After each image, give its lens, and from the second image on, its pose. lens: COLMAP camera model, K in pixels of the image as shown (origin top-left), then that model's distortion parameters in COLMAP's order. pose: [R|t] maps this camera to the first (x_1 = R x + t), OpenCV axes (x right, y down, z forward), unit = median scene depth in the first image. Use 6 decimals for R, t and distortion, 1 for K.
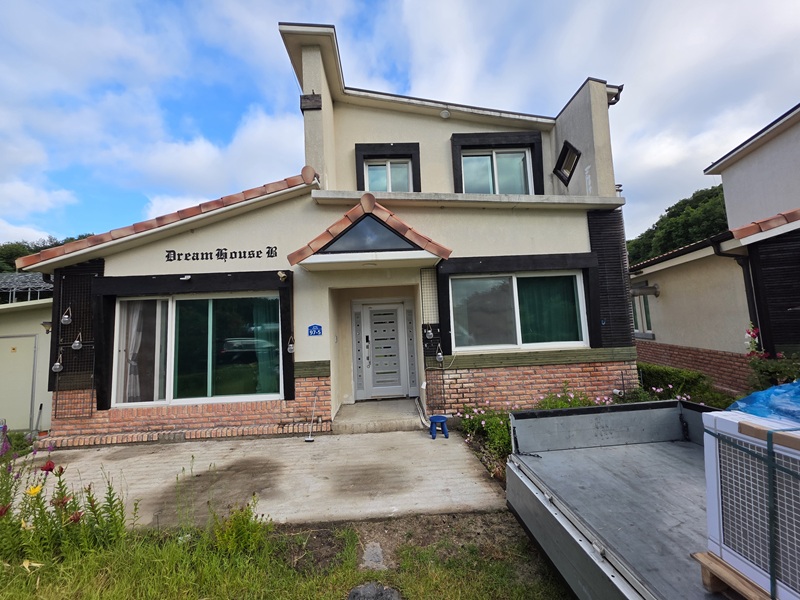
lens RADIAL K [[316.5, 0, 399.7], [0, 316.5, 296.5], [0, 0, 1]] dist [0.000611, 0.000334]
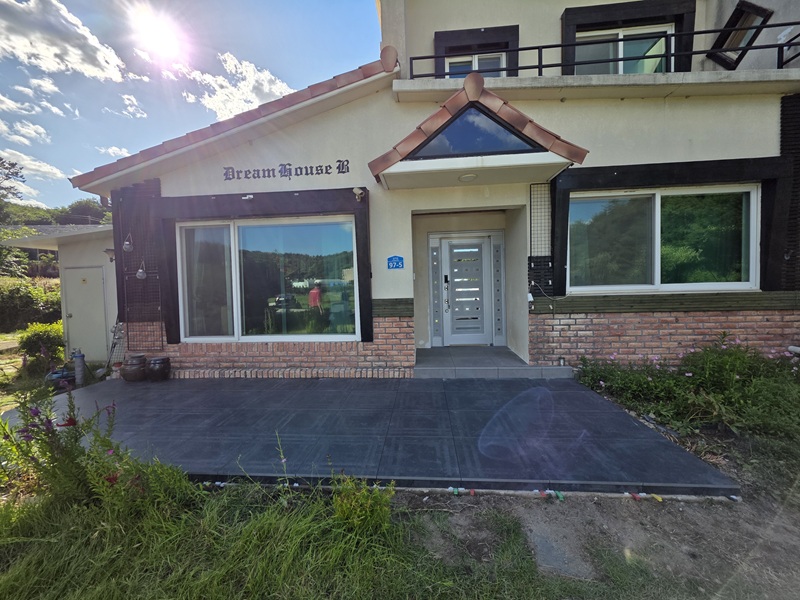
lens RADIAL K [[316.5, 0, 399.7], [0, 316.5, 296.5], [0, 0, 1]] dist [0.000611, 0.000334]
pose [[0.992954, 0.023738, -0.116099, -0.157692], [-0.008181, 0.991126, 0.132677, 0.085224], [0.118218, -0.130793, 0.984336, 0.167079]]
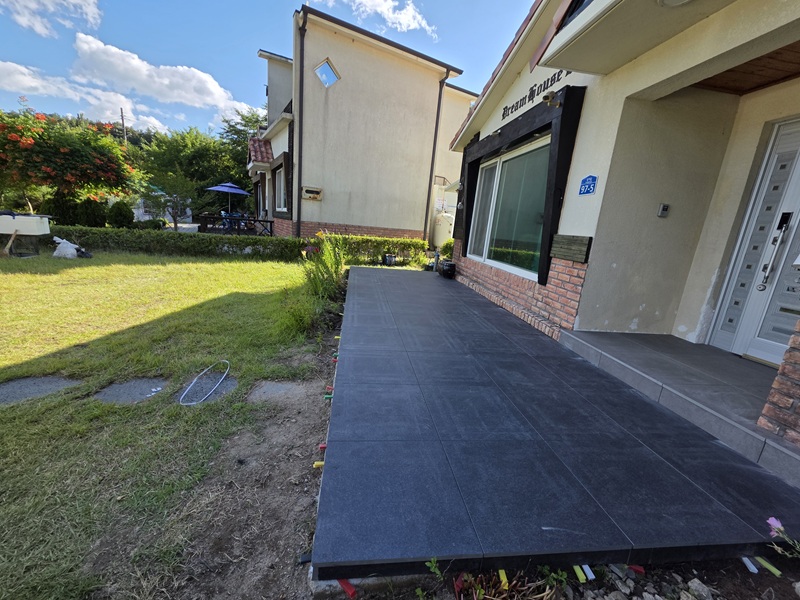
lens RADIAL K [[321.4, 0, 396.8], [0, 321.4, 294.4], [0, 0, 1]] dist [0.002591, 0.000322]
pose [[0.085665, 0.269203, -0.959266, 0.344930], [-0.003205, 0.962875, 0.269930, 0.143569], [0.996319, -0.020049, 0.083347, 0.587150]]
